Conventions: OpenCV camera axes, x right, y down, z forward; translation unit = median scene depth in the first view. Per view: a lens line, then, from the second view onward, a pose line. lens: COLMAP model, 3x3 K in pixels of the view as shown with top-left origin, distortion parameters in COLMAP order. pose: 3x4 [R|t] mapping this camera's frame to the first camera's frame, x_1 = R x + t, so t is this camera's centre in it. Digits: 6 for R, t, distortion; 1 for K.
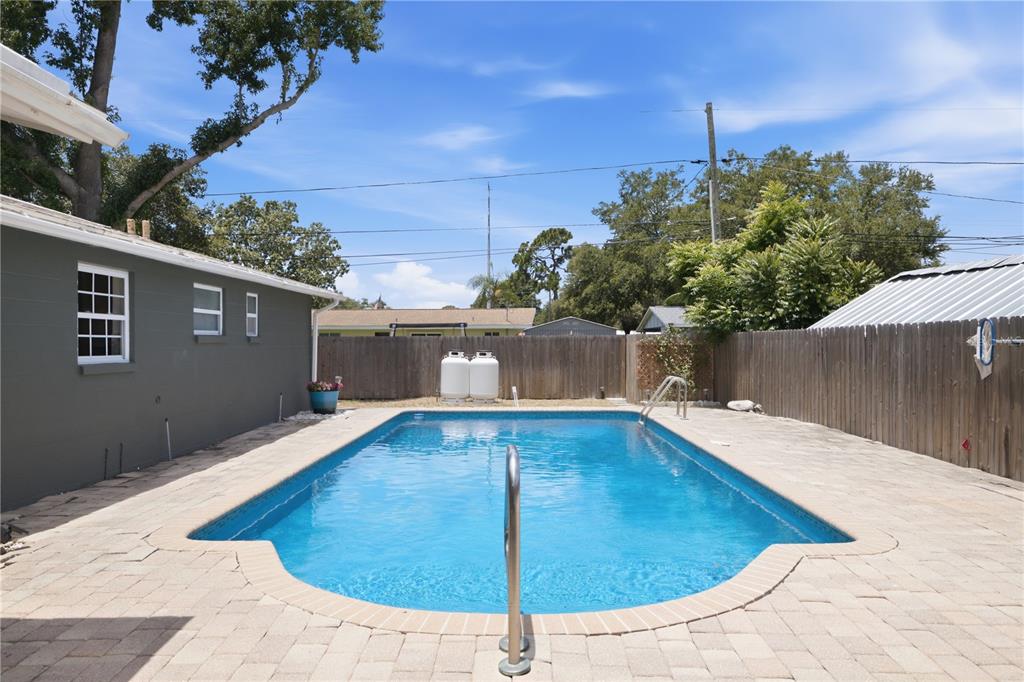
lens RADIAL K [[692.8, 0, 512.9], [0, 692.8, 338.3], [0, 0, 1]] dist [-0.005838, 0.006117]
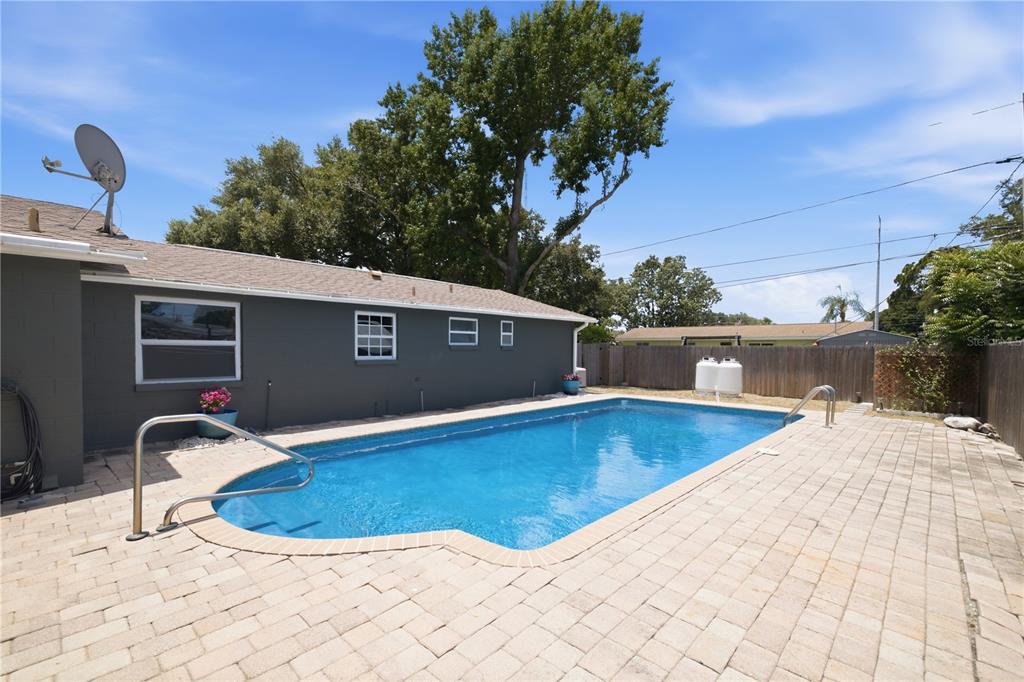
lens RADIAL K [[438.6, 0, 515.9], [0, 438.6, 364.1], [0, 0, 1]] dist [0.002349, 0.000395]
pose [[0.738087, 0.033837, -0.673857, 0.213219], [-0.004924, 0.998985, 0.044769, -0.003833], [0.674688, -0.029725, 0.737504, 0.118837]]
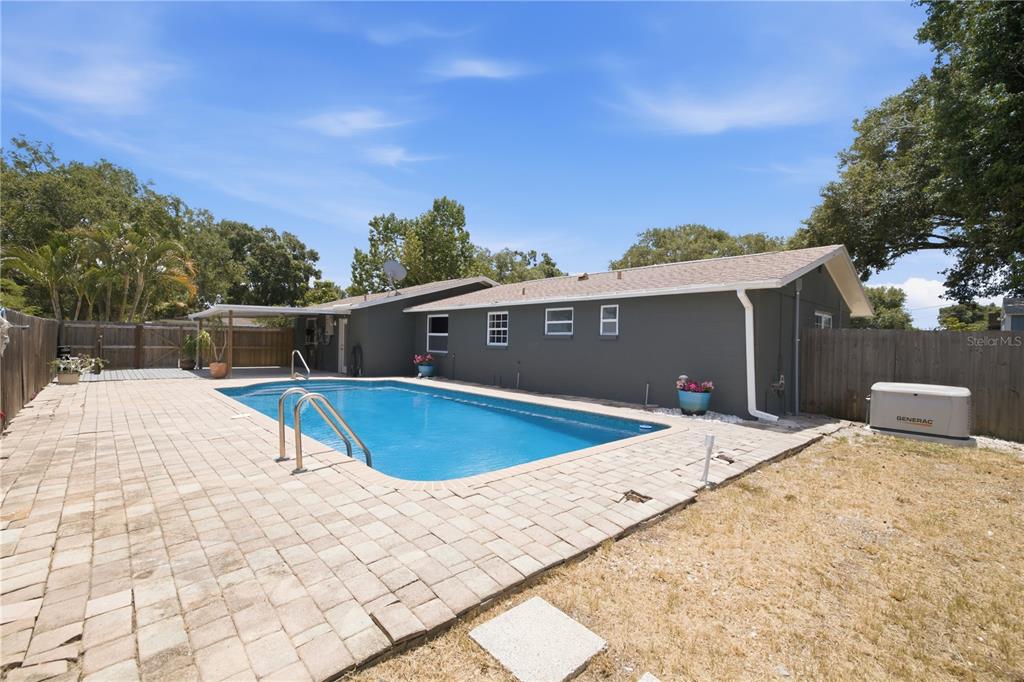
lens RADIAL K [[438.6, 0, 509.5], [0, 438.6, 343.5], [0, 0, 1]] dist [0.002349, 0.000395]
pose [[-0.723344, 0.014139, -0.690343, 0.233086], [0.003534, 0.999853, 0.016776, -0.000617], [0.690479, 0.009695, -0.723287, 0.862872]]
